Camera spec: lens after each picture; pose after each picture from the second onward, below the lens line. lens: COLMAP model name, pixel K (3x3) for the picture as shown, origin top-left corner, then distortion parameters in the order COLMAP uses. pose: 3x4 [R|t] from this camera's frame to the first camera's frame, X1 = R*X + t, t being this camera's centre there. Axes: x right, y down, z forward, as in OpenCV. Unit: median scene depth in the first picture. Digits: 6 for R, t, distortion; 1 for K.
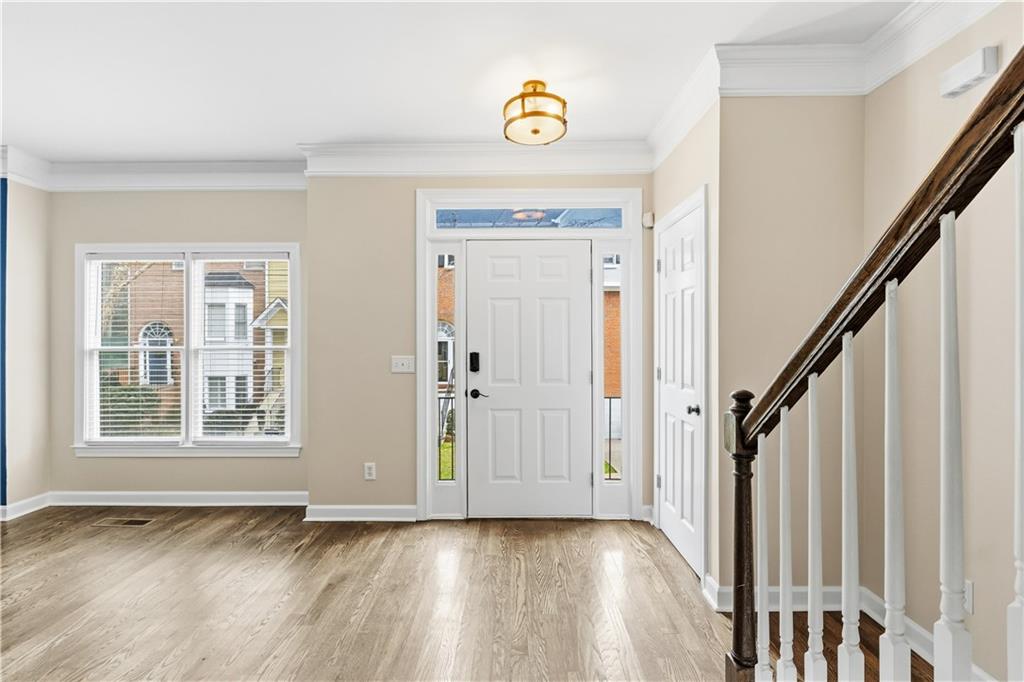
lens RADIAL K [[471.9, 0, 516.2], [0, 471.9, 342.0], [0, 0, 1]] dist [-0.009769, 0.000226]
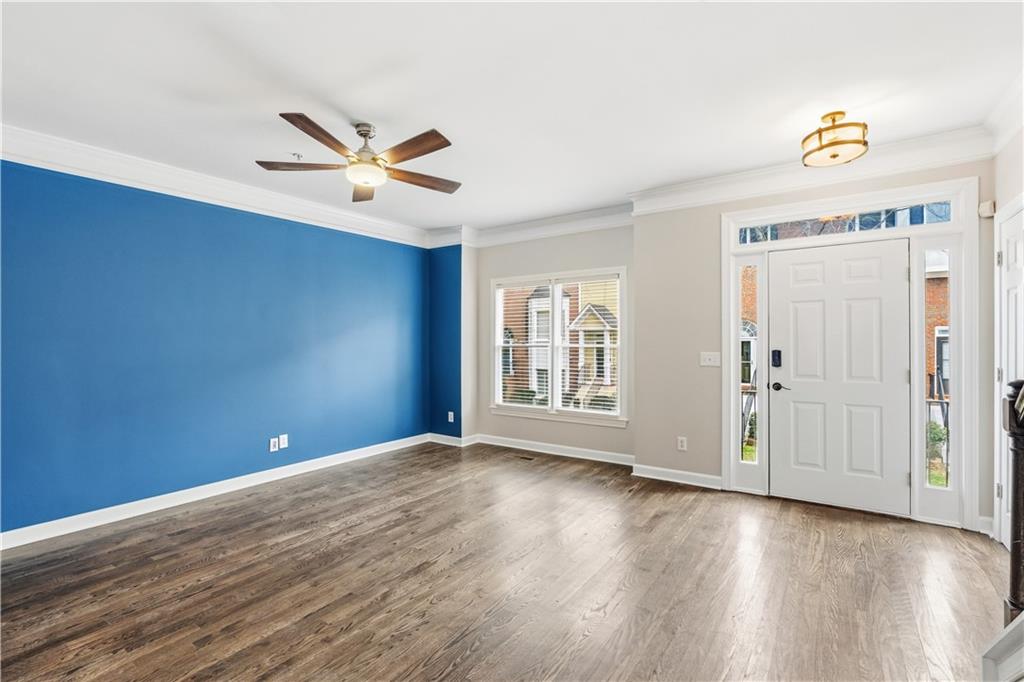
lens RADIAL K [[471.9, 0, 516.2], [0, 471.9, 342.0], [0, 0, 1]] dist [-0.009769, 0.000226]
pose [[0.821948, 0.000063, -0.569562, 0.041936], [-0.000233, 1.000000, -0.000226, 0.003179], [0.569562, 0.000319, 0.821948, -0.287696]]
